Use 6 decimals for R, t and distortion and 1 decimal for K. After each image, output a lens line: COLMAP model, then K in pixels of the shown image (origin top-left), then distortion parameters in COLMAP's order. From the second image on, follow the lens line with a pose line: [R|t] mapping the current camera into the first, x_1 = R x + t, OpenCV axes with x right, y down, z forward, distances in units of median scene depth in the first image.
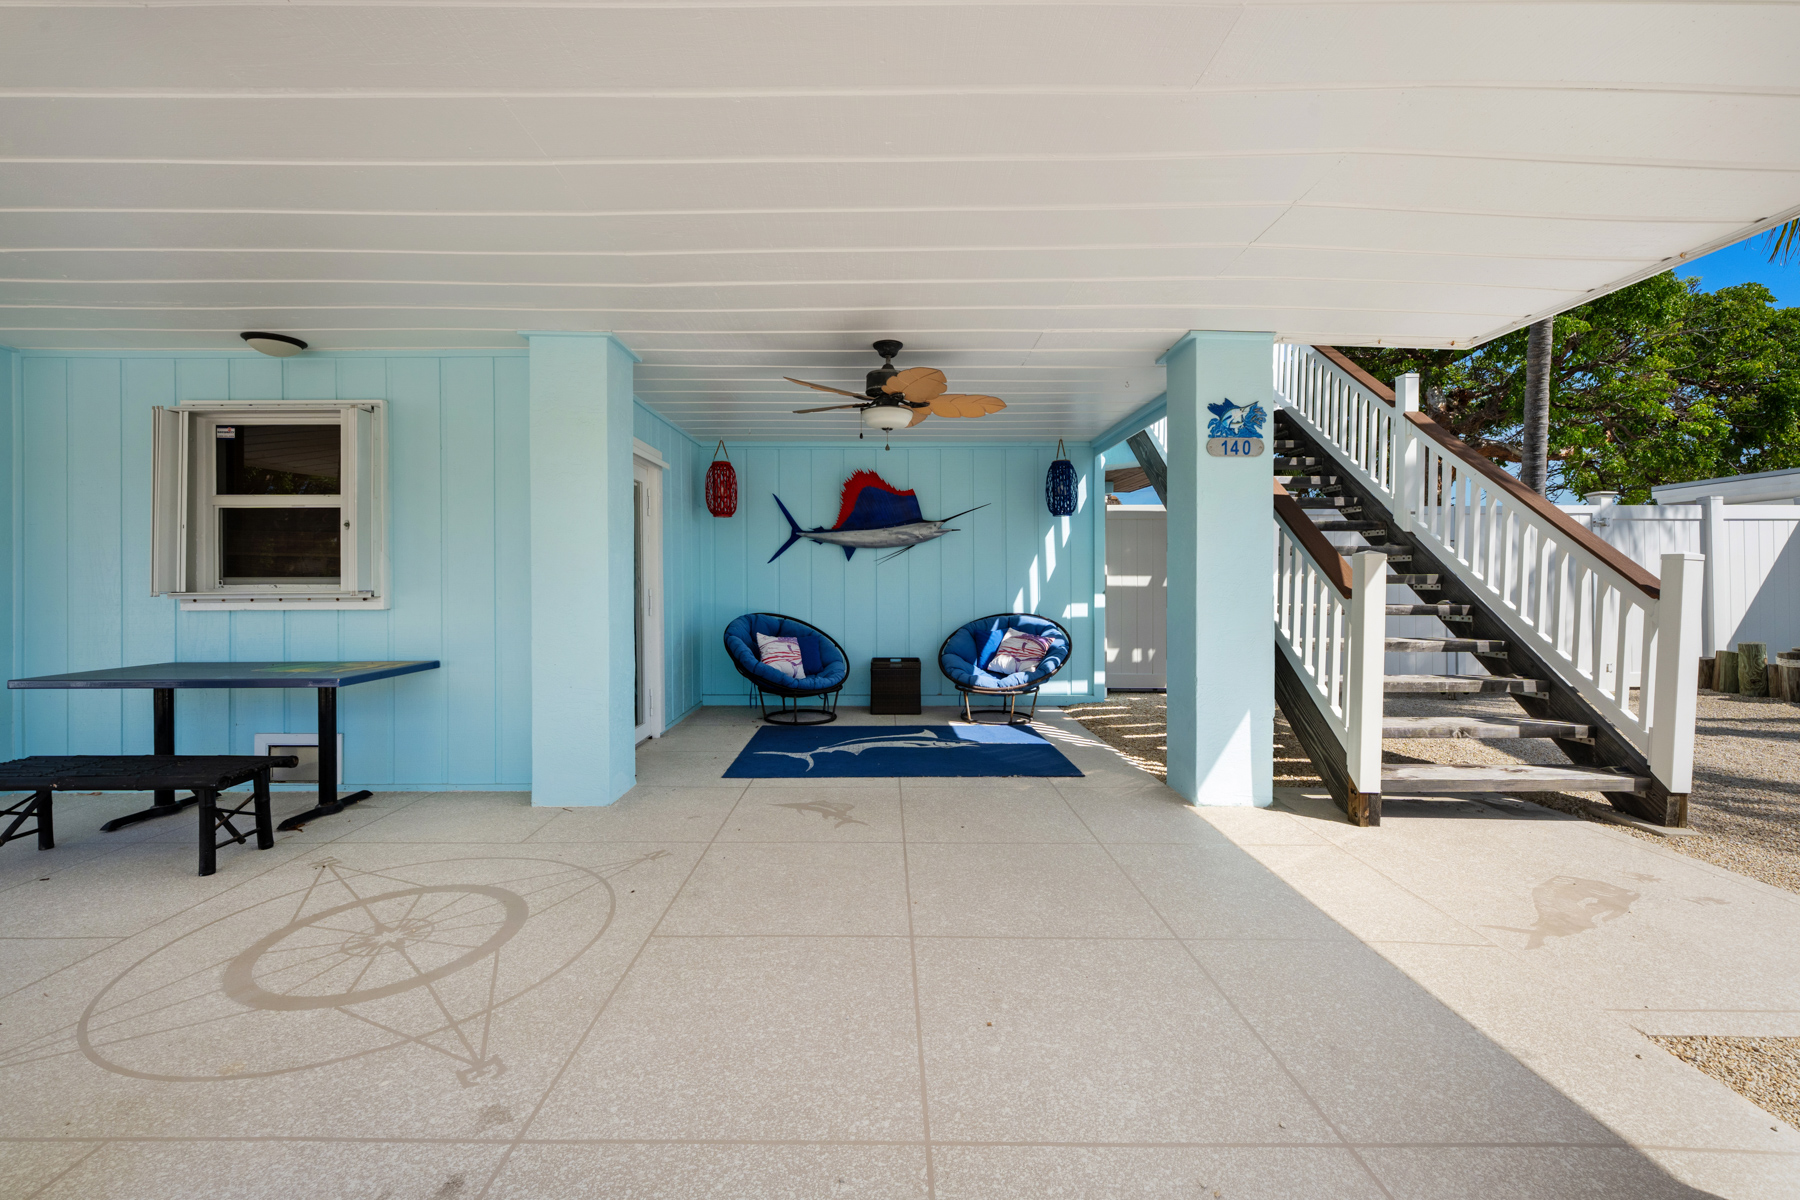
lens RADIAL K [[735.0, 0, 859.5], [0, 735.0, 571.6], [0, 0, 1]] dist [0.000420, -0.000836]
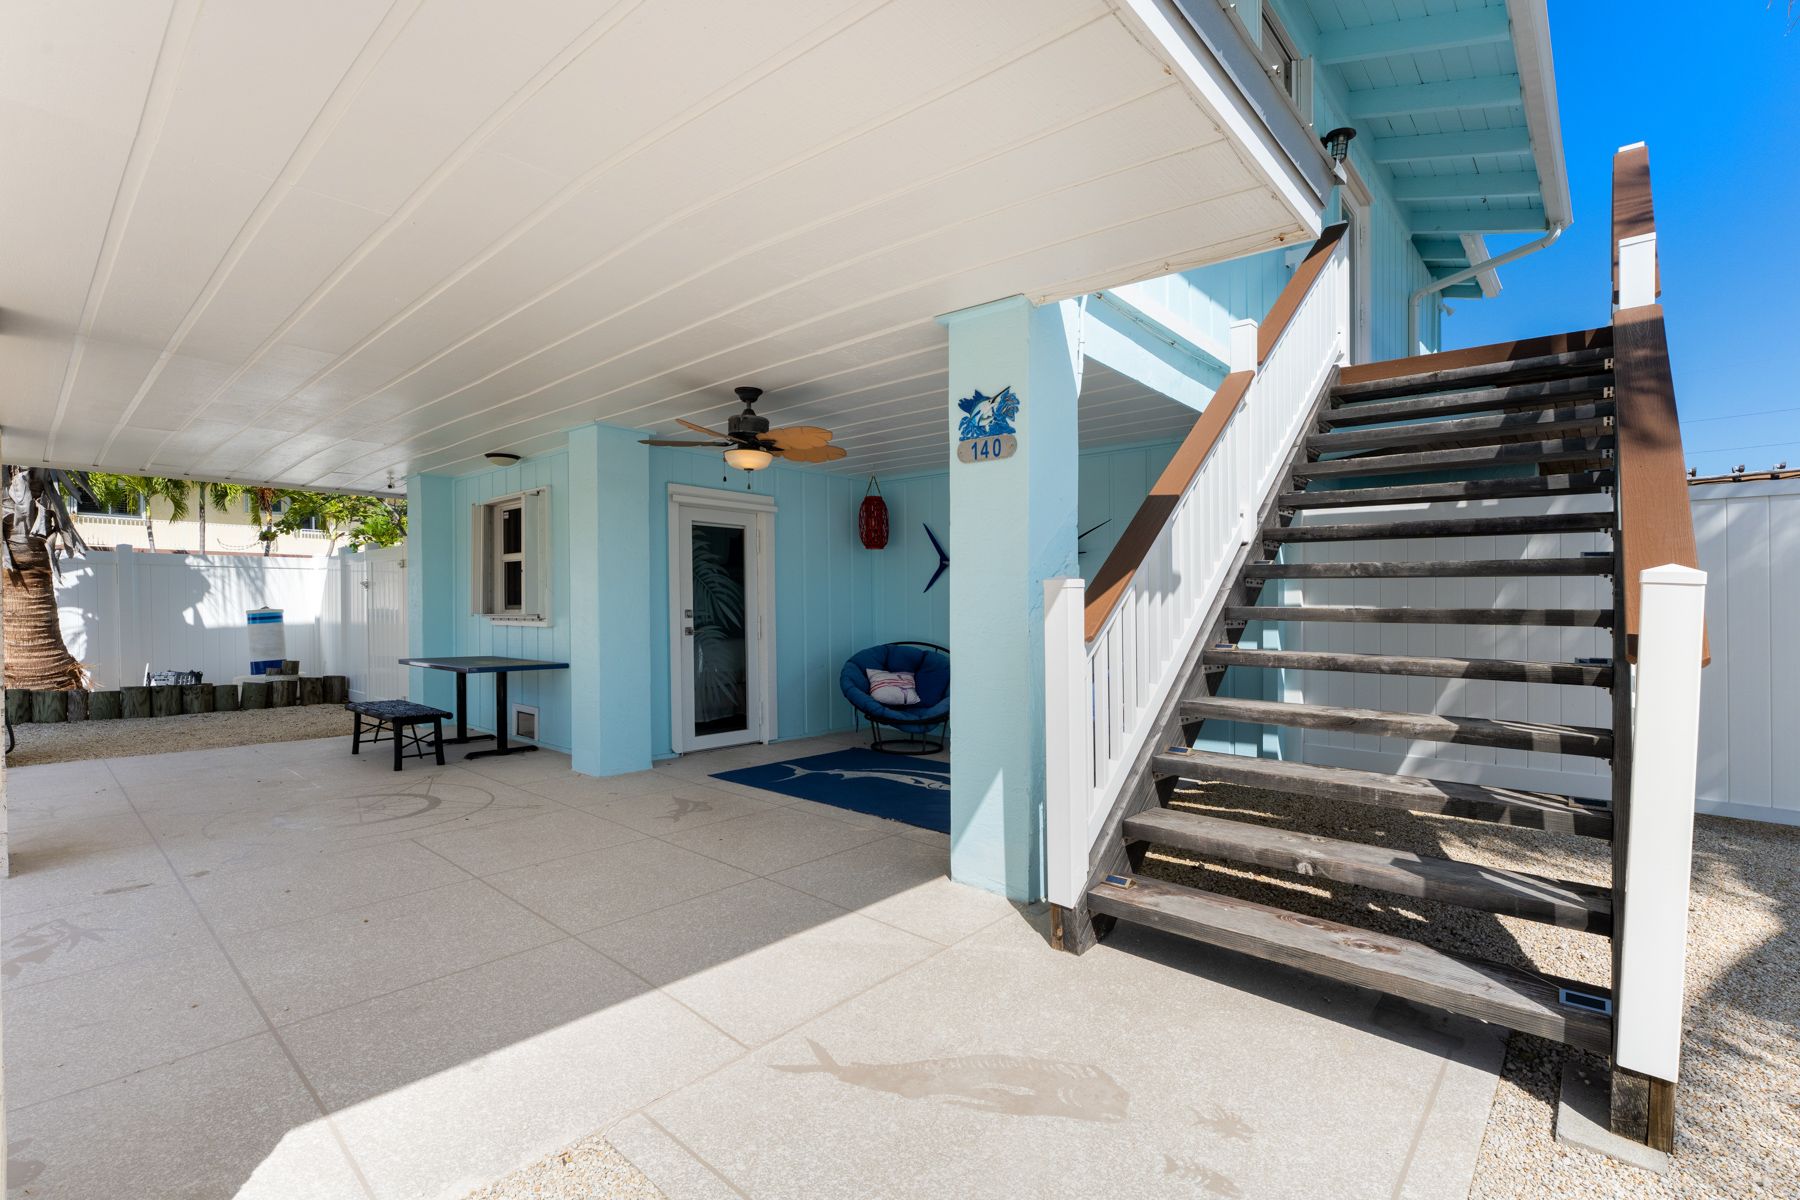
lens RADIAL K [[801.8, 0, 900.5], [0, 801.8, 615.1], [0, 0, 1]] dist [-0.002458, 0.000050]
pose [[0.747811, 0.013275, -0.663779, 1.027106], [-0.000104, 0.999802, 0.019878, -0.004555], [0.663912, -0.014796, 0.747664, 0.278919]]
